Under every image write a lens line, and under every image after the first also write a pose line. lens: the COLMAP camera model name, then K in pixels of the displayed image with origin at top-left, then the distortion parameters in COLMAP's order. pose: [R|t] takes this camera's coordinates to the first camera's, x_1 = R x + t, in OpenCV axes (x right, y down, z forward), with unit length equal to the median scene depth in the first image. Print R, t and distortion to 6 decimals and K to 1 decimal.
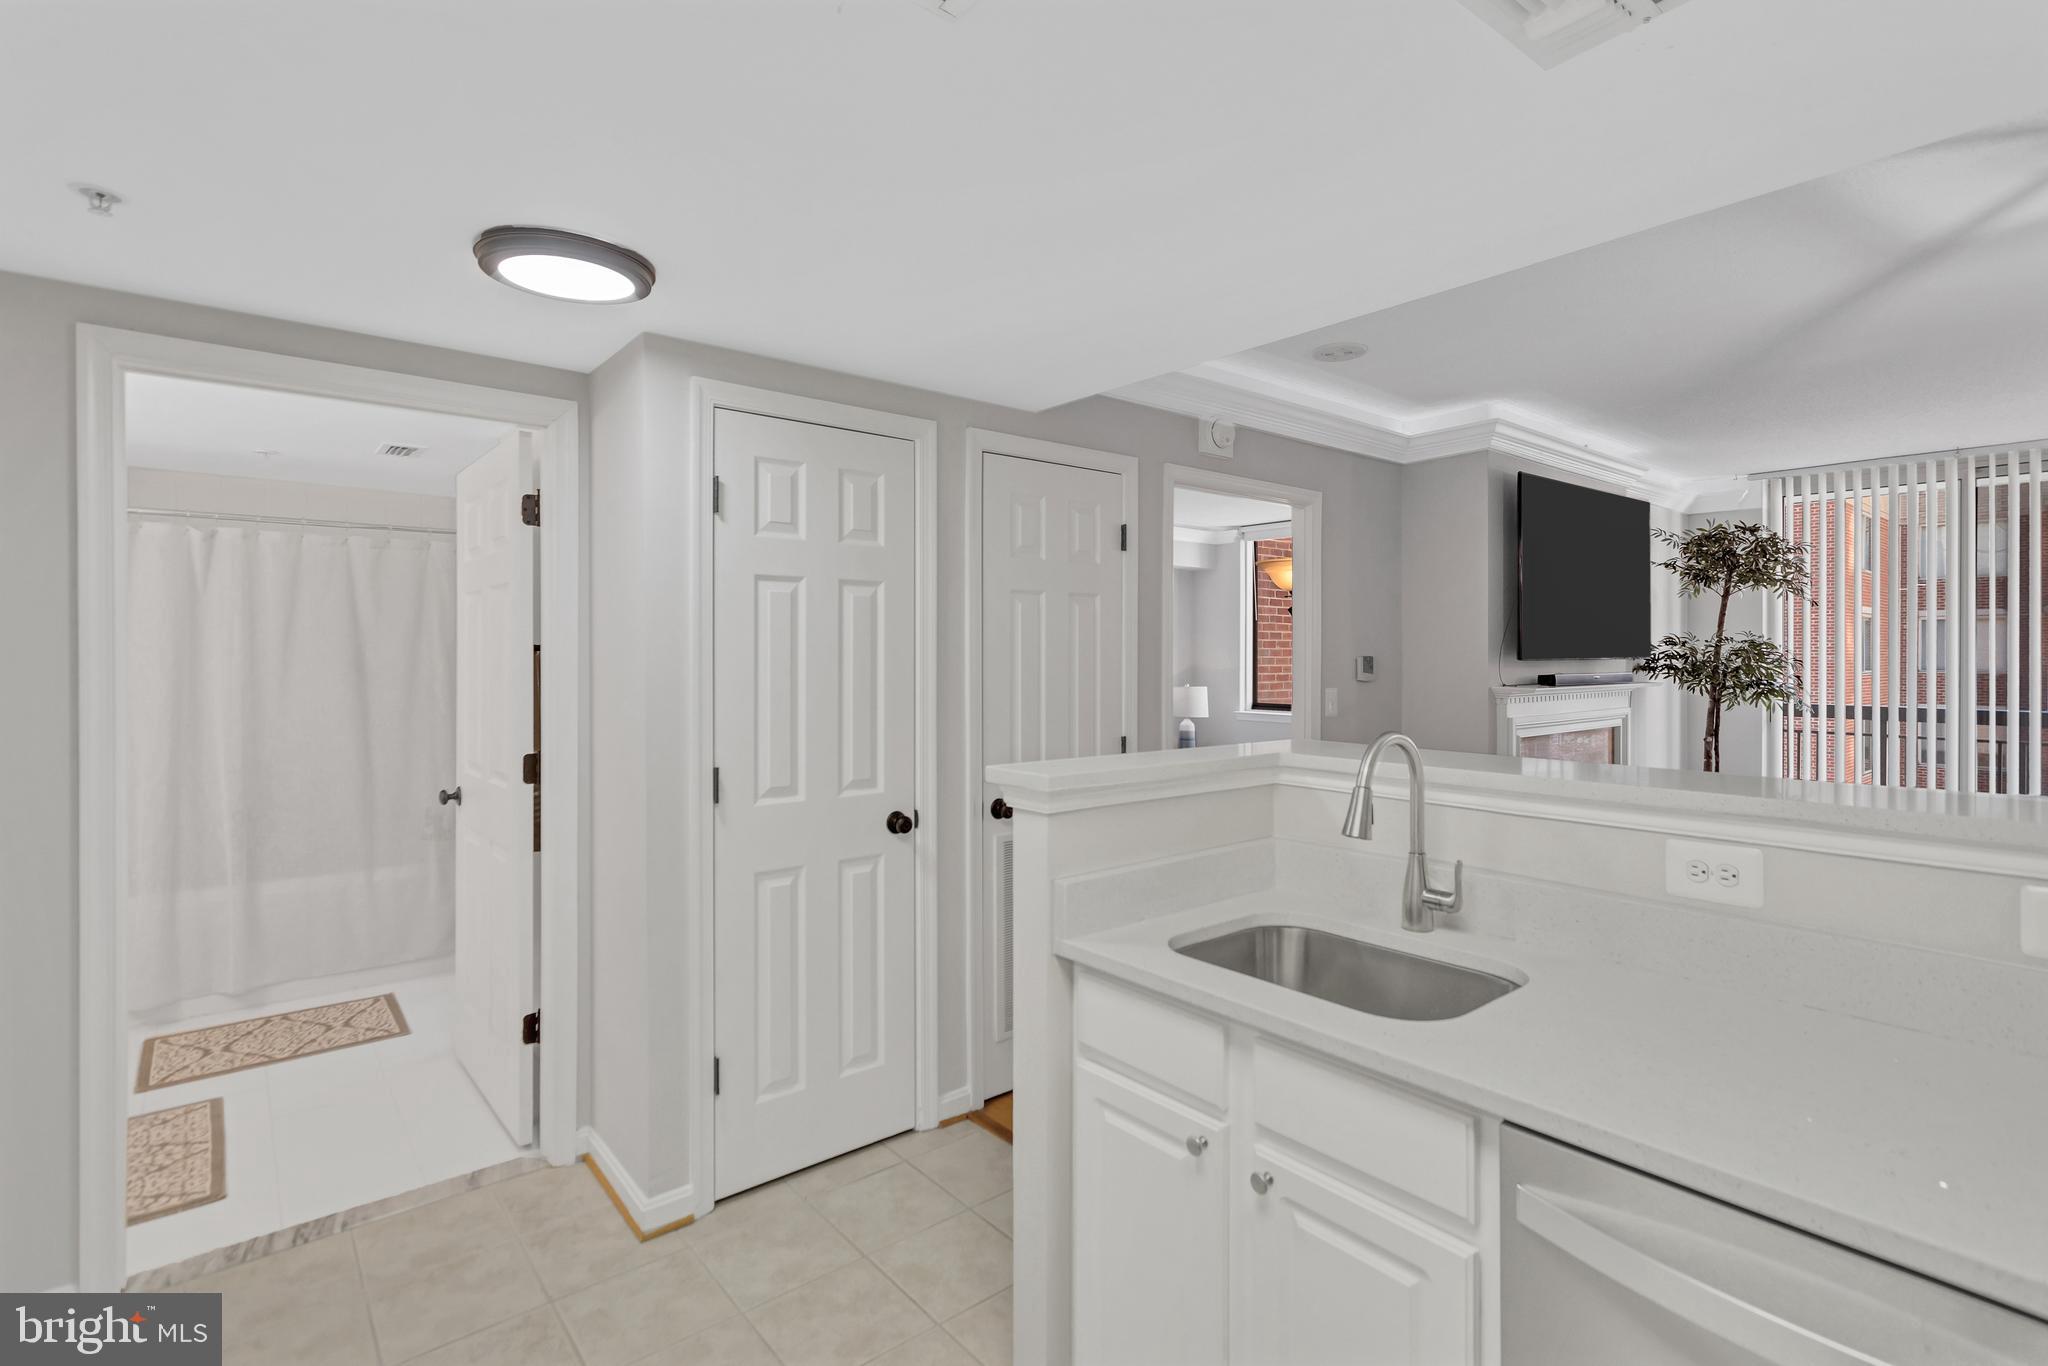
lens RADIAL K [[966.0, 0, 1029.7], [0, 966.0, 666.4], [0, 0, 1]] dist [-0.003838, 0.002486]
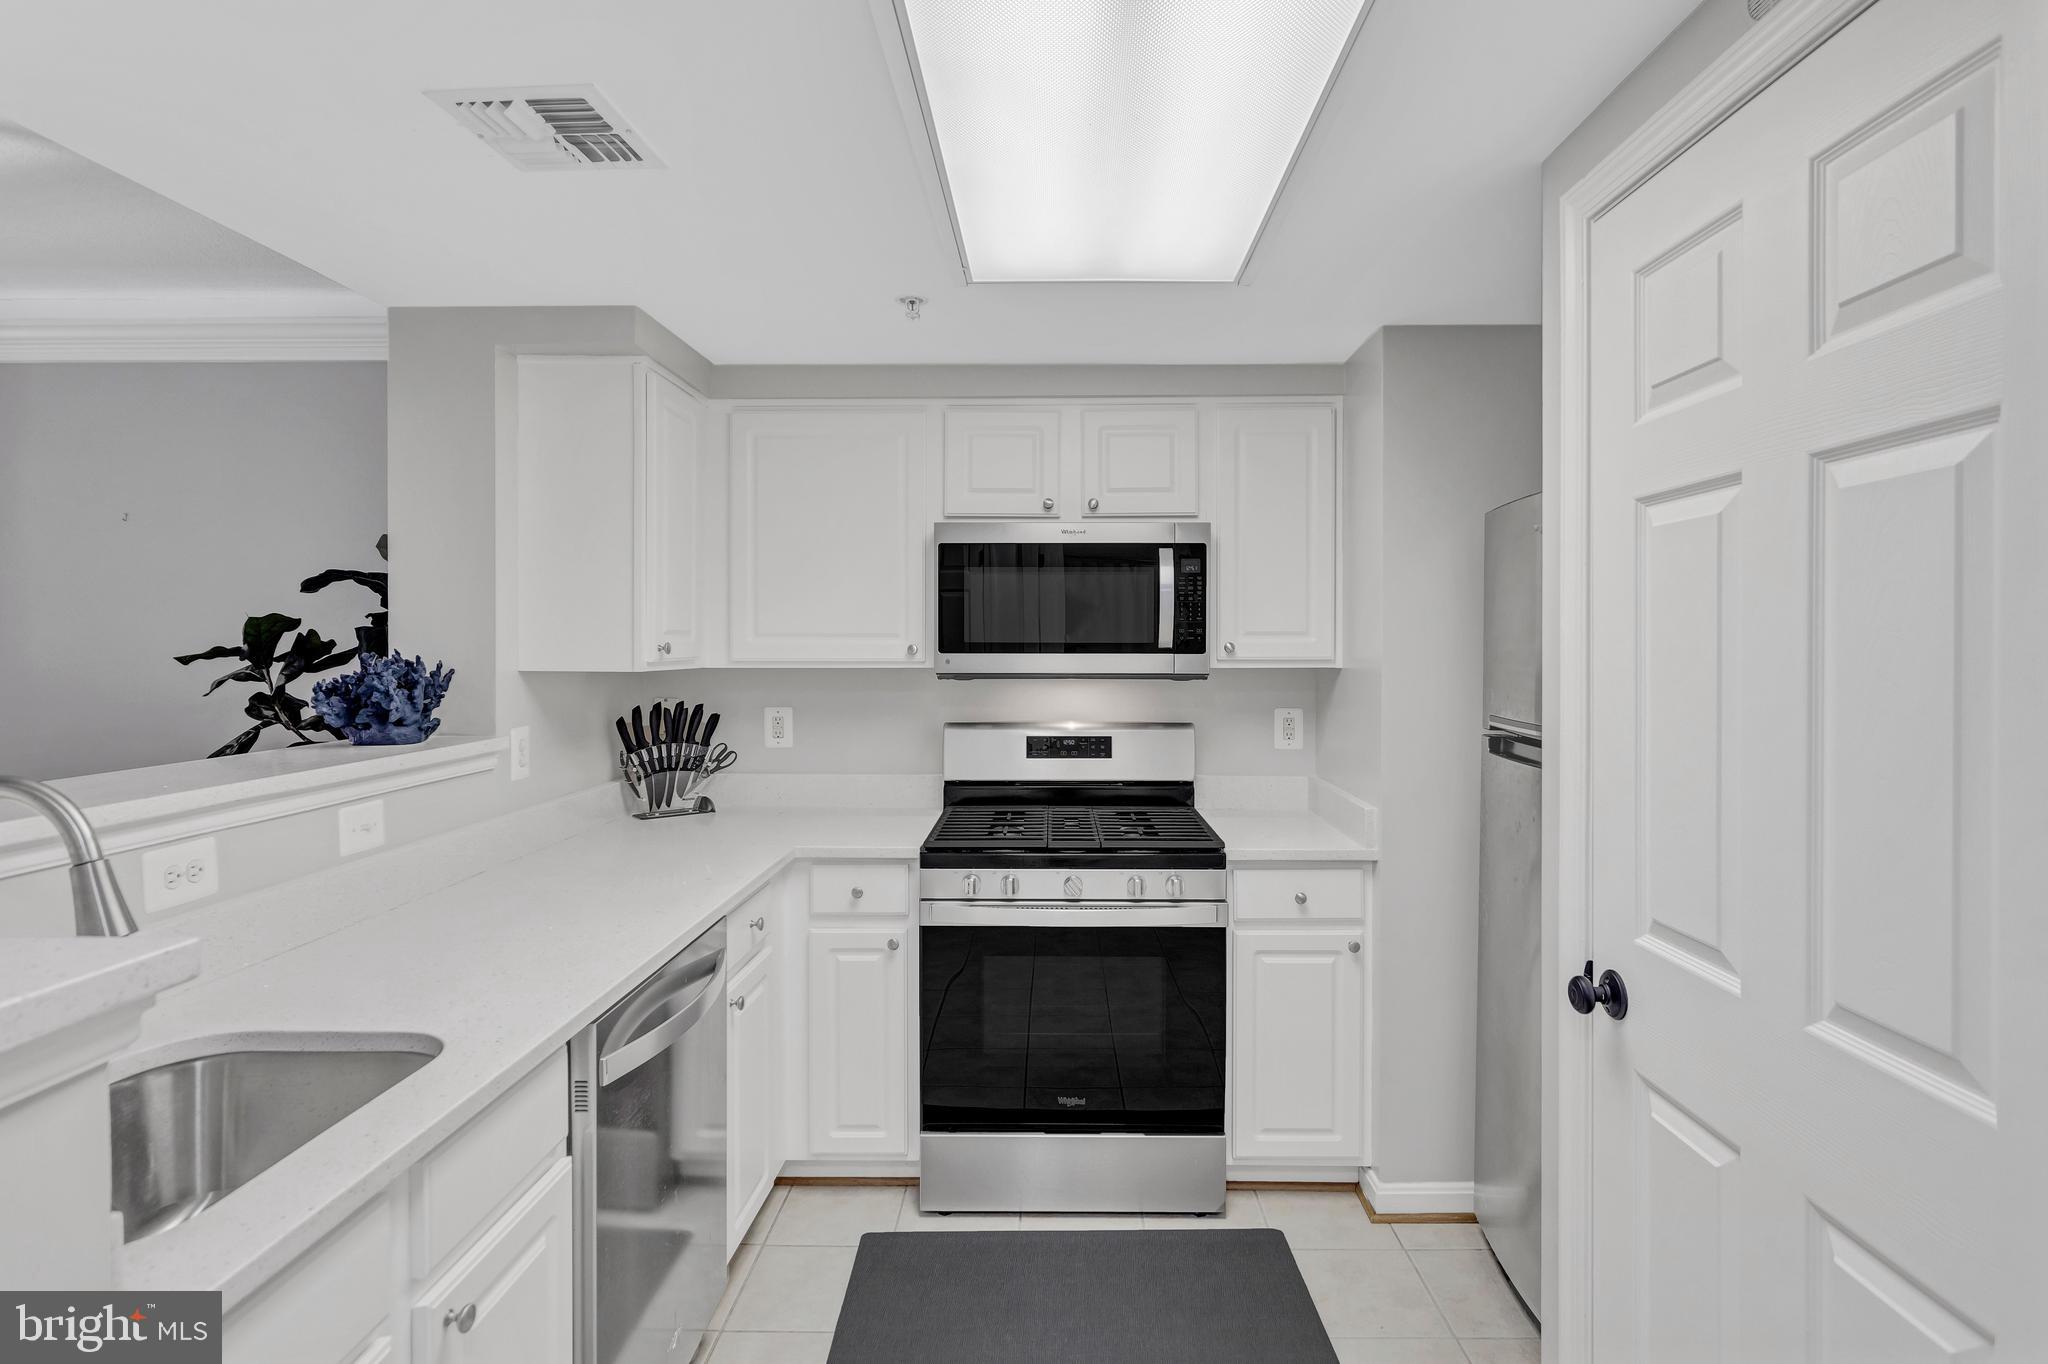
lens RADIAL K [[1043.2, 0, 1047.2], [0, 1043.2, 652.6], [0, 0, 1]] dist [-0.022054, 0.000125]
pose [[-0.764519, -0.003397, 0.644592, -0.217154], [0.007041, 0.999882, 0.013621, -0.006278], [-0.644562, 0.014952, -0.764405, 0.428978]]
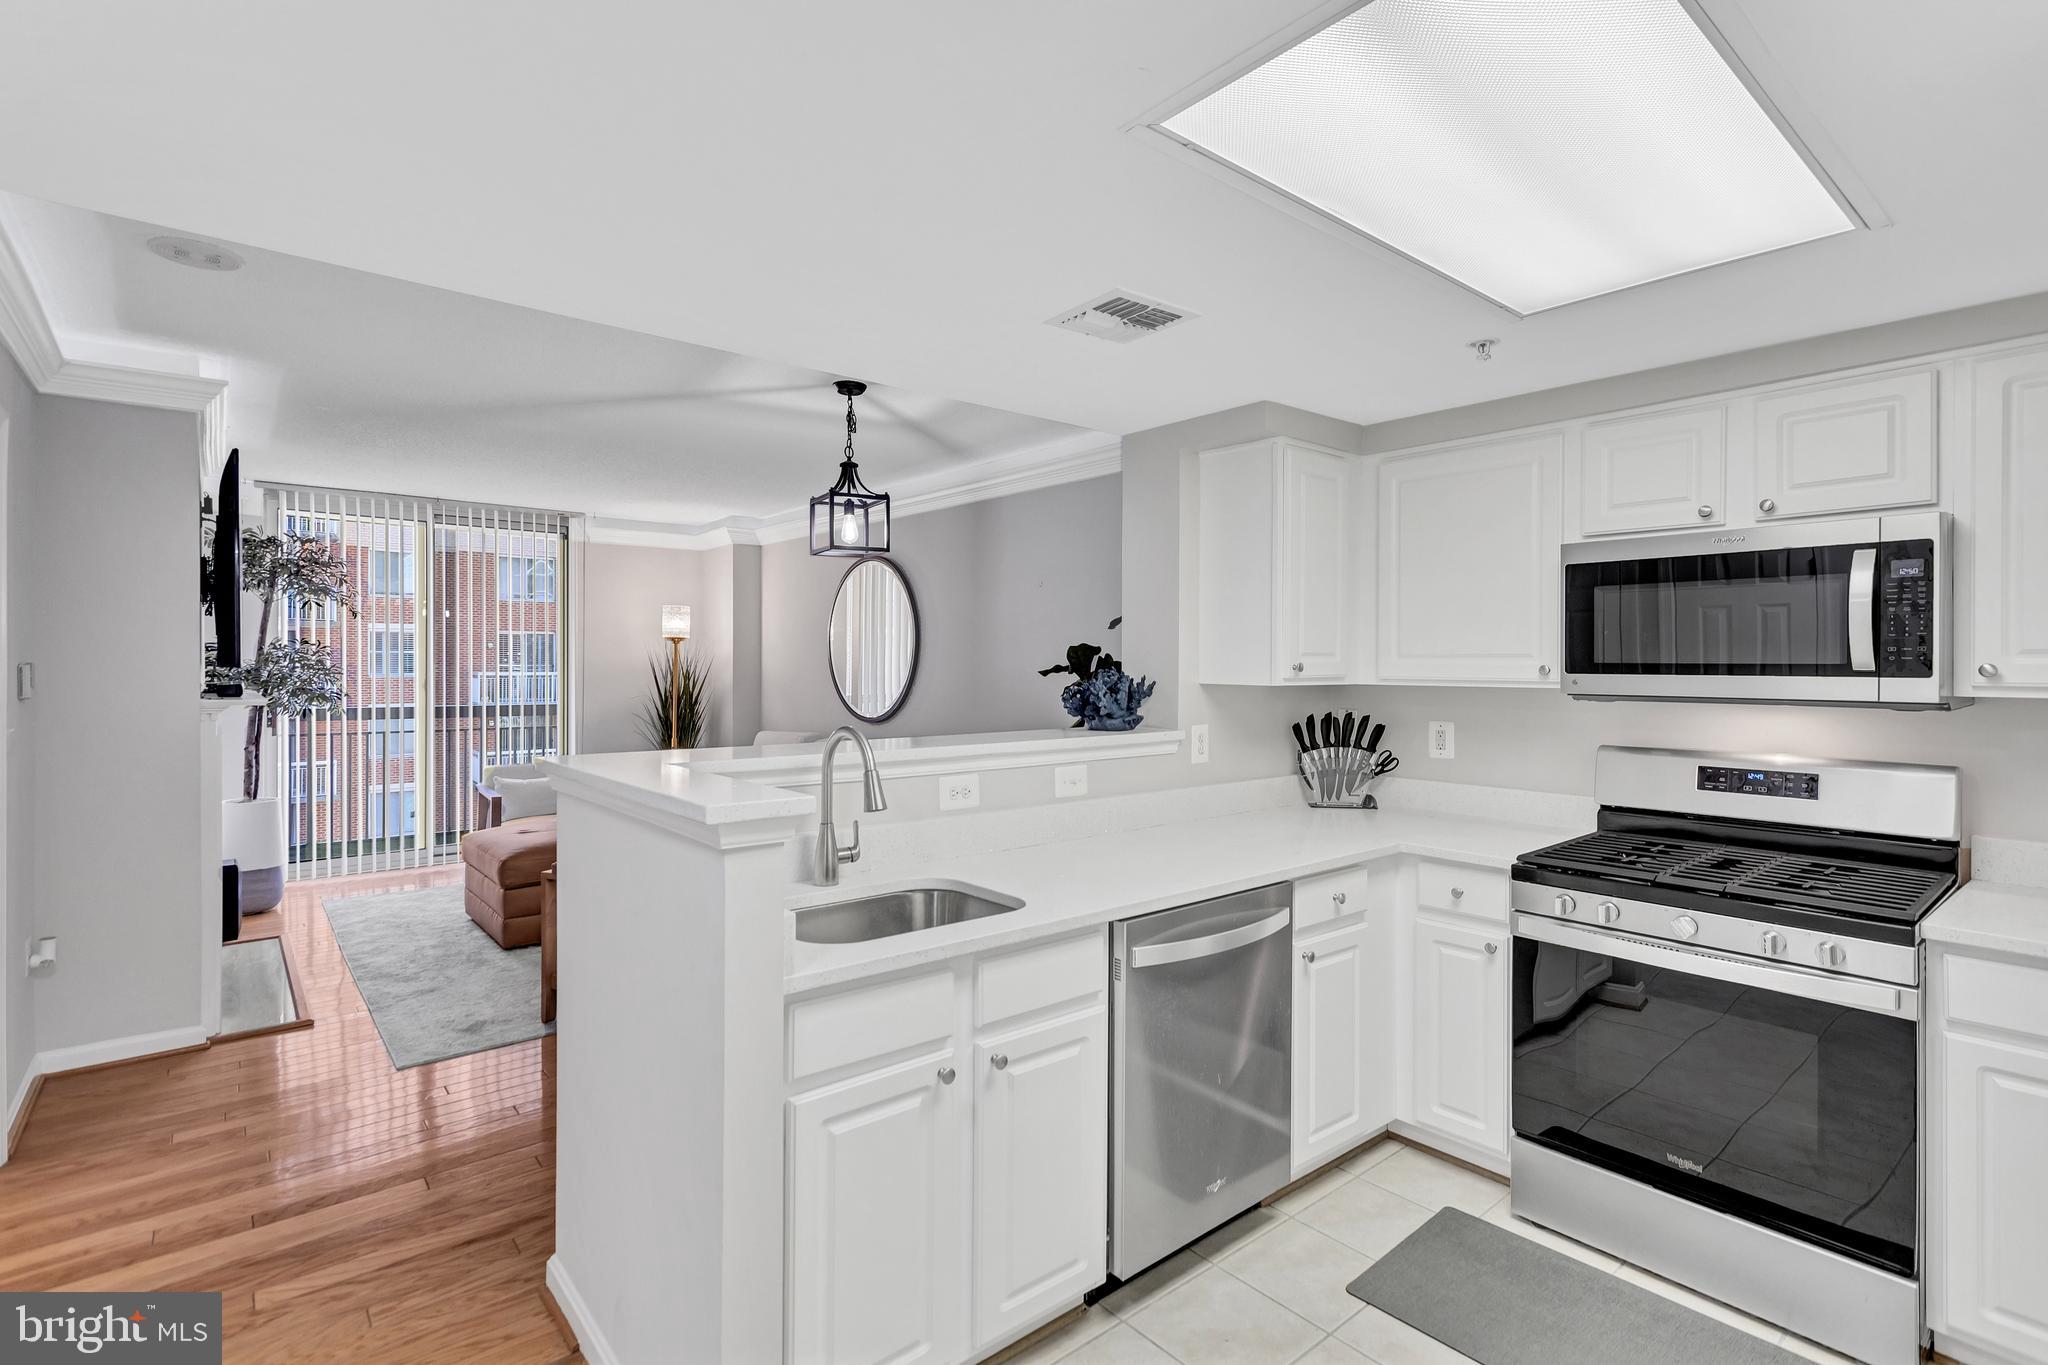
lens RADIAL K [[966.0, 0, 1012.5], [0, 966.0, 667.0], [0, 0, 1]] dist [-0.003838, 0.002486]
pose [[-0.000210, -0.001773, 0.999998, -0.356969], [0.006545, 0.999977, 0.001775, -0.005082], [-0.999979, 0.006546, -0.000198, 0.316788]]
